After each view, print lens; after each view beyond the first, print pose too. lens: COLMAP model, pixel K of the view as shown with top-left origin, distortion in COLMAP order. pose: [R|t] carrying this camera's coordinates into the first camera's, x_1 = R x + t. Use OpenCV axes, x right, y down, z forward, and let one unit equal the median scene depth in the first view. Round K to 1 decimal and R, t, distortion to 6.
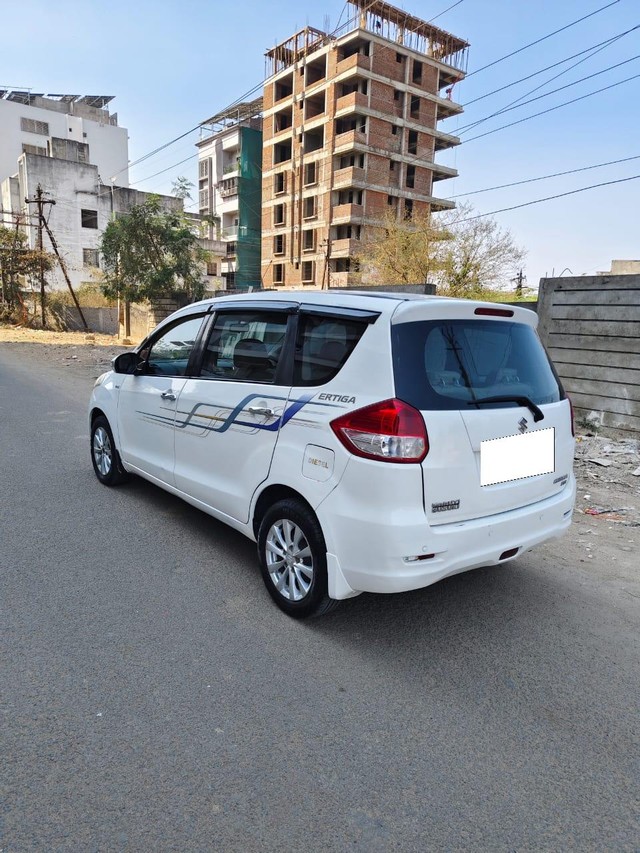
lens RADIAL K [[588.9, 0, 328.6], [0, 588.9, 426.2], [0, 0, 1]] dist [0.000432, -0.003536]
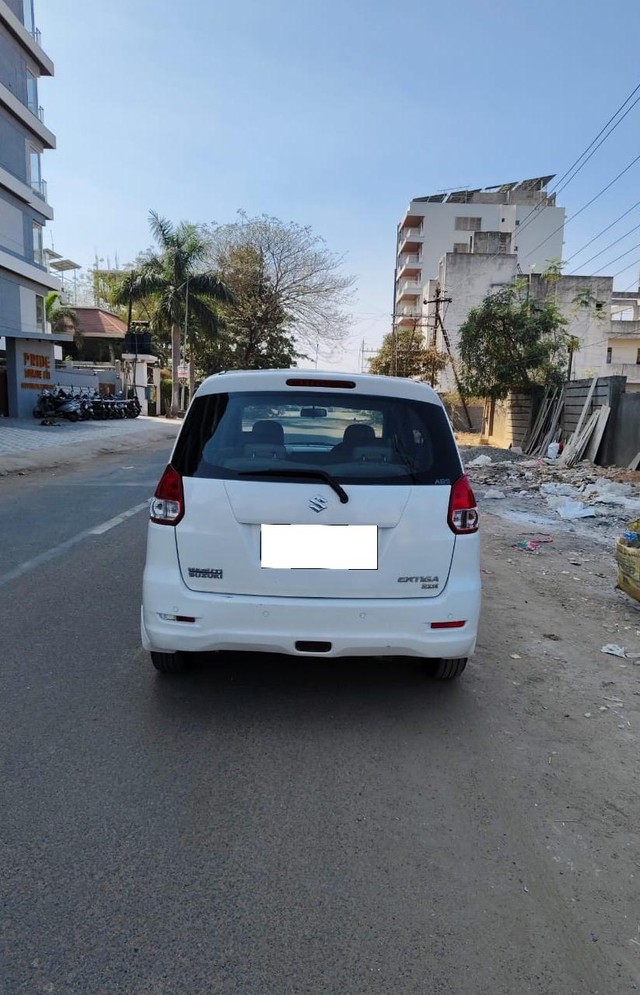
lens RADIAL K [[684.0, 0, 325.8], [0, 684.0, 499.8], [0, 0, 1]] dist [0.001981, -0.002339]
pose [[0.791691, 0.062084, -0.607759, 0.075933], [-0.101608, 0.994348, -0.030784, 0.001826], [0.602413, 0.086124, 0.793525, 0.012752]]
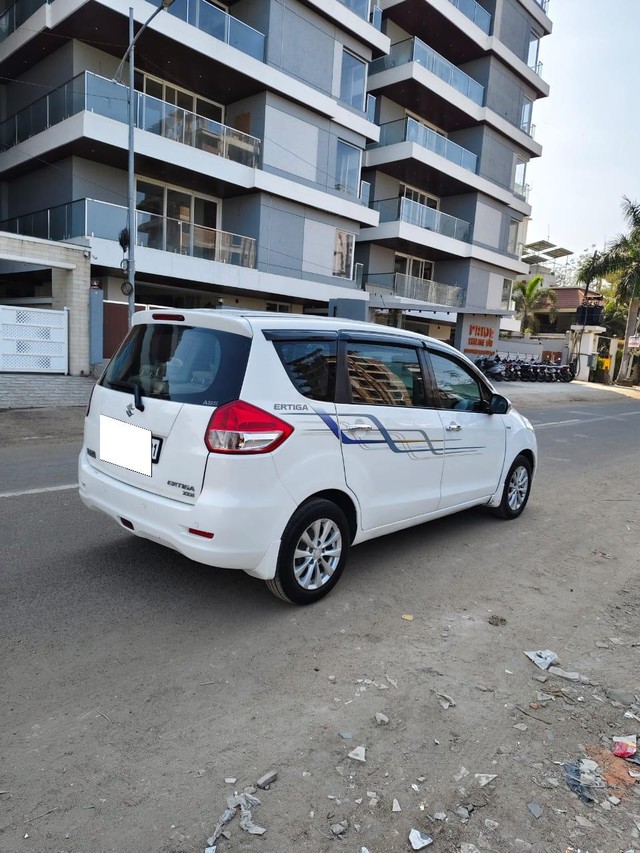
lens RADIAL K [[588.9, 0, 328.6], [0, 588.9, 426.2], [0, 0, 1]] dist [0.000432, -0.003536]
pose [[0.143489, 0.086743, -0.985843, 0.118252], [-0.226289, 0.972637, 0.052644, -0.009397], [0.963433, 0.215532, 0.159192, 0.092439]]
